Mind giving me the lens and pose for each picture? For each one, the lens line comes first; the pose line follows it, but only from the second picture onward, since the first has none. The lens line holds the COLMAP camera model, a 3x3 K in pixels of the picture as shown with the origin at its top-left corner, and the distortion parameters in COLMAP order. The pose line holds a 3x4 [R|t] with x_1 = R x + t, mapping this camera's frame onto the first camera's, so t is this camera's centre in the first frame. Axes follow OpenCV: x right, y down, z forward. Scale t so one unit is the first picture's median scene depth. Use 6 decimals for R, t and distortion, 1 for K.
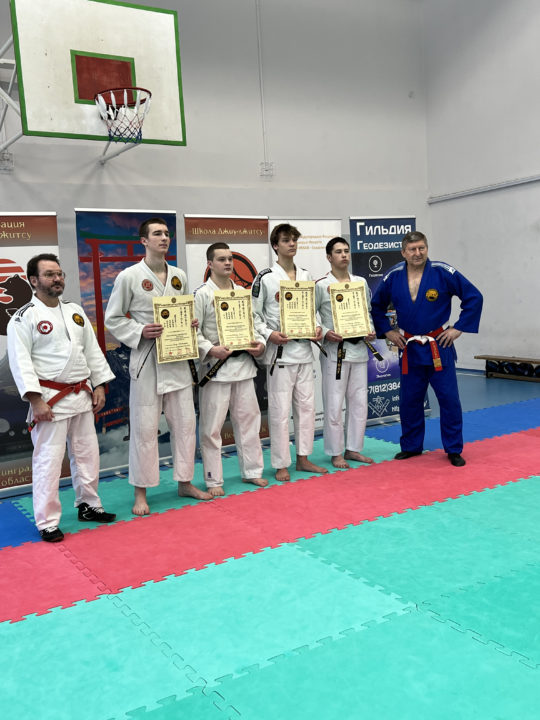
lens RADIAL K [[735.9, 0, 269.5], [0, 735.9, 358.5], [0, 0, 1]] dist [0.051196, 0.000000]
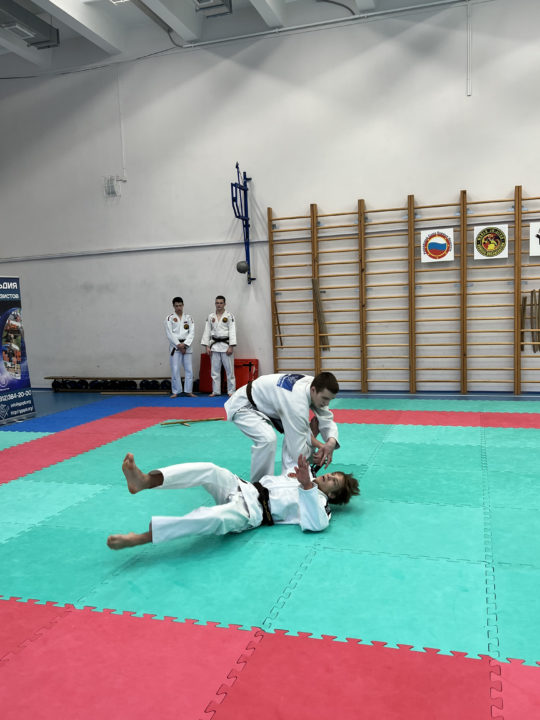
lens RADIAL K [[635.1, 0, 270.2], [0, 635.1, 363.7], [0, 0, 1]] dist [-0.004031, -0.015782]
pose [[0.762162, -0.033068, 0.646541, -0.234496], [0.060537, 0.997959, -0.020322, 0.029535], [-0.644549, 0.054628, 0.762609, -0.240067]]
